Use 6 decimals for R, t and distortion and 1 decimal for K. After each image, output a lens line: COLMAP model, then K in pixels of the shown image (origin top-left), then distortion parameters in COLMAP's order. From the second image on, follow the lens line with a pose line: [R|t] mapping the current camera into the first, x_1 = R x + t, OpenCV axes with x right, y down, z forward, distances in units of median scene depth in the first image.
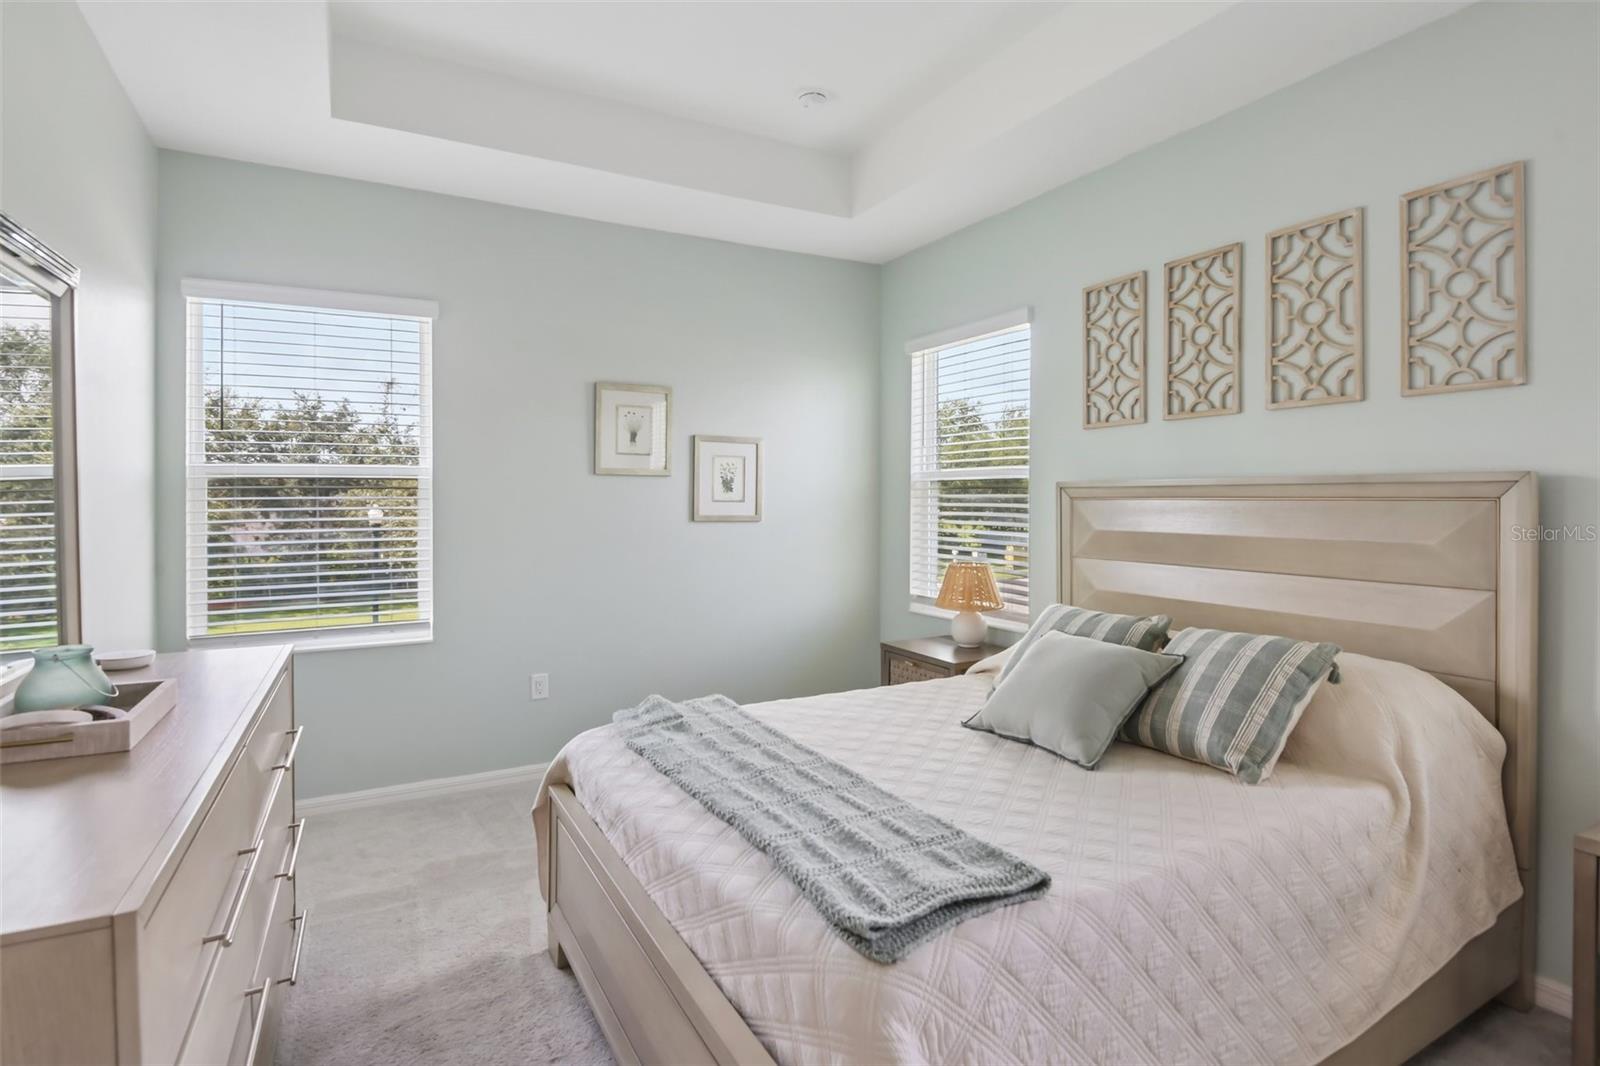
lens RADIAL K [[794.1, 0, 796.9], [0, 794.1, 498.2], [0, 0, 1]] dist [-0.000318, -0.000181]
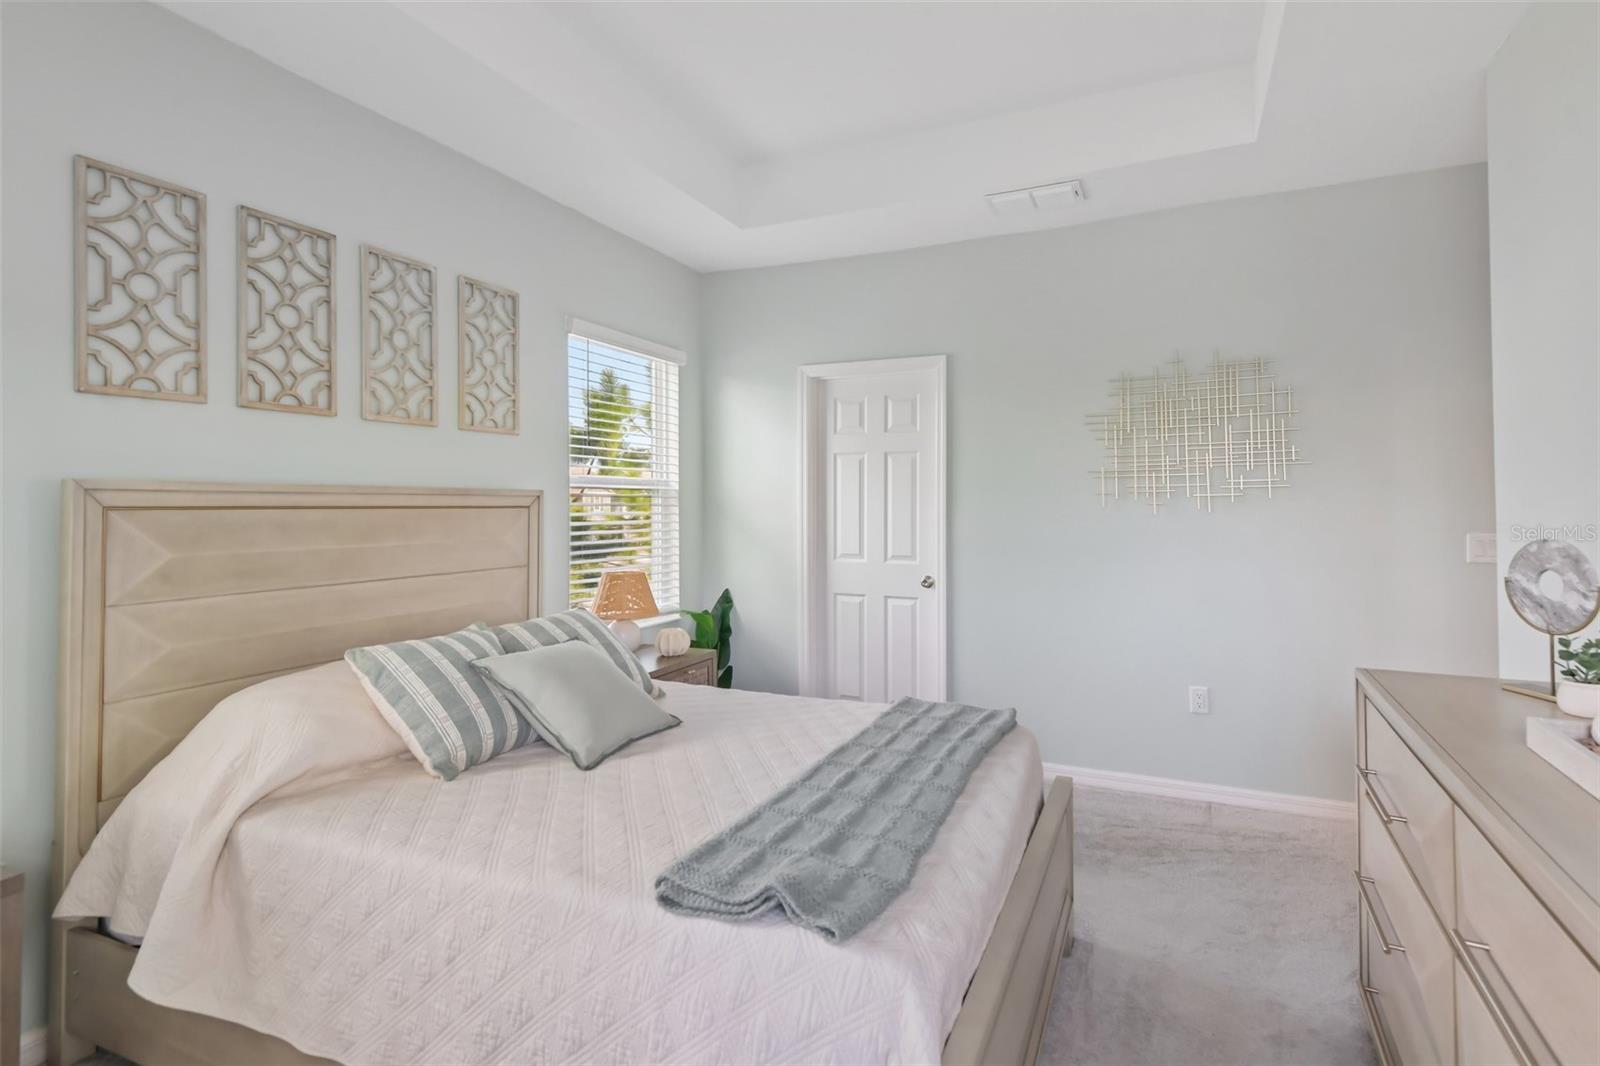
lens RADIAL K [[794.1, 0, 796.9], [0, 794.1, 498.2], [0, 0, 1]] dist [-0.000318, -0.000181]
pose [[-0.609254, -0.004846, 0.792960, -0.485790], [-0.002341, 0.999988, 0.004312, -0.016320], [-0.792971, 0.000771, -0.609258, 1.067783]]
